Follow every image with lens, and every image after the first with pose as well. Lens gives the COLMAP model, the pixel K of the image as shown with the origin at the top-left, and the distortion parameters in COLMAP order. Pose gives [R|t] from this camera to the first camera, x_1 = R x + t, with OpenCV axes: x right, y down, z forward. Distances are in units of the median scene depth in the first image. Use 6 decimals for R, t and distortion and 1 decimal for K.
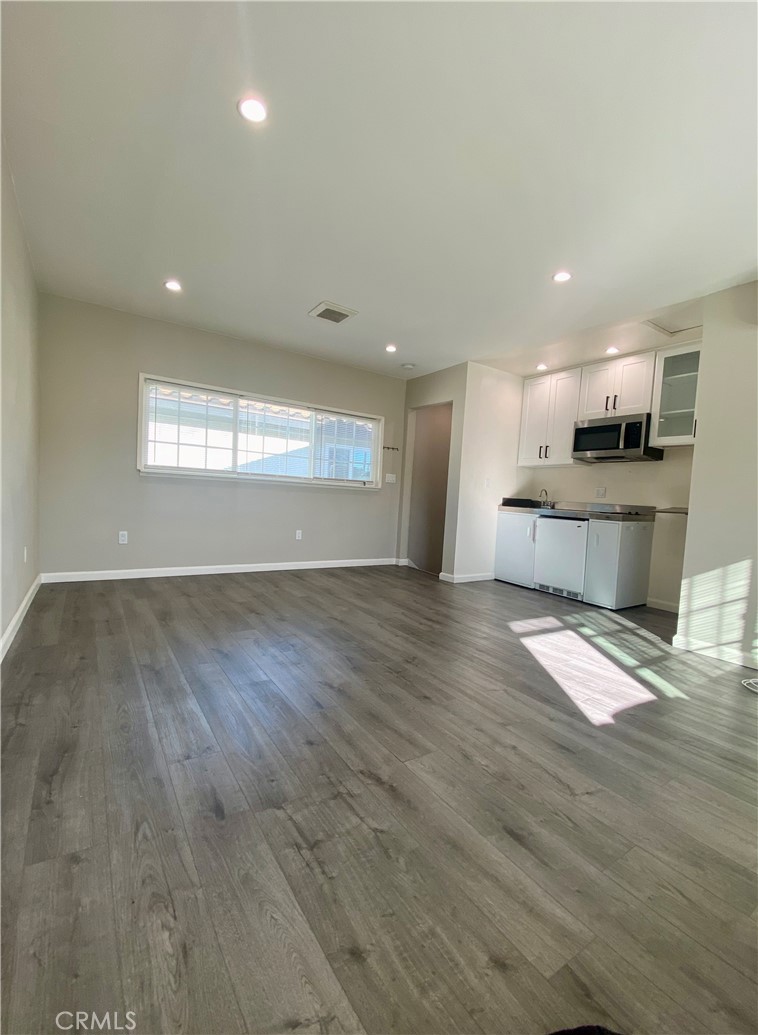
lens RADIAL K [[432.5, 0, 379.0], [0, 432.5, 517.5], [0, 0, 1]] dist [0.035873, -0.000140]
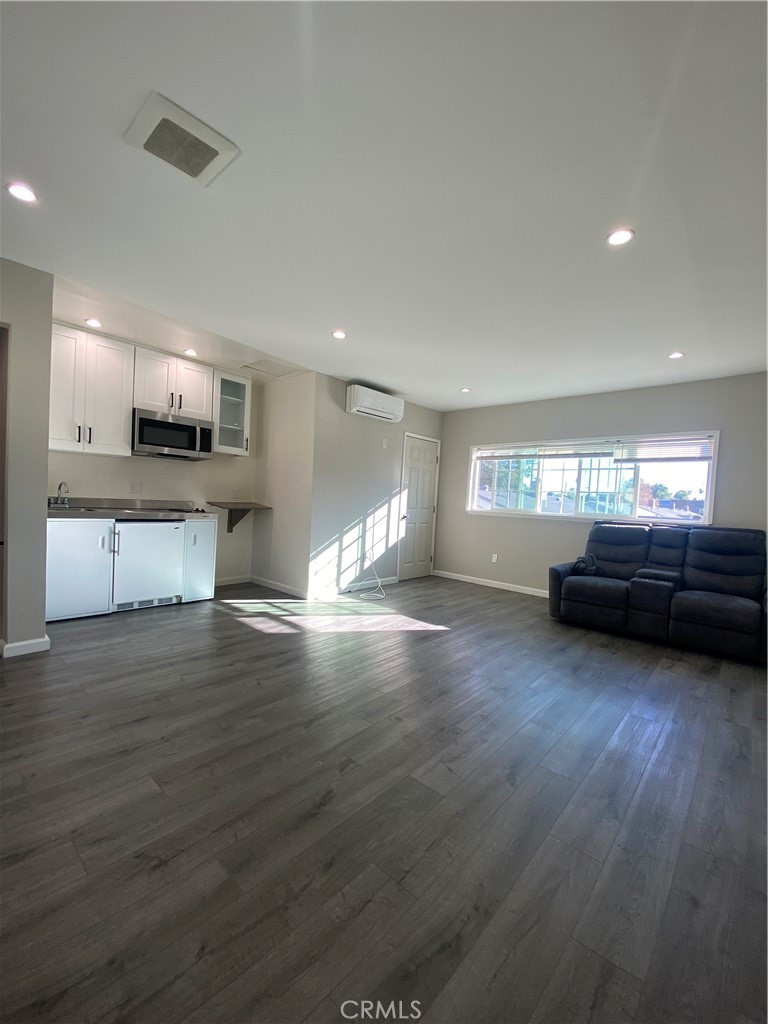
lens RADIAL K [[418.4, 0, 384.0], [0, 418.4, 512.0], [0, 0, 1]] dist [0.015005, 0.000014]
pose [[-0.247998, -0.107183, 0.962813, -0.818067], [-0.012721, 0.994135, 0.107394, -0.180034], [-0.968677, 0.014385, -0.247907, 1.187408]]
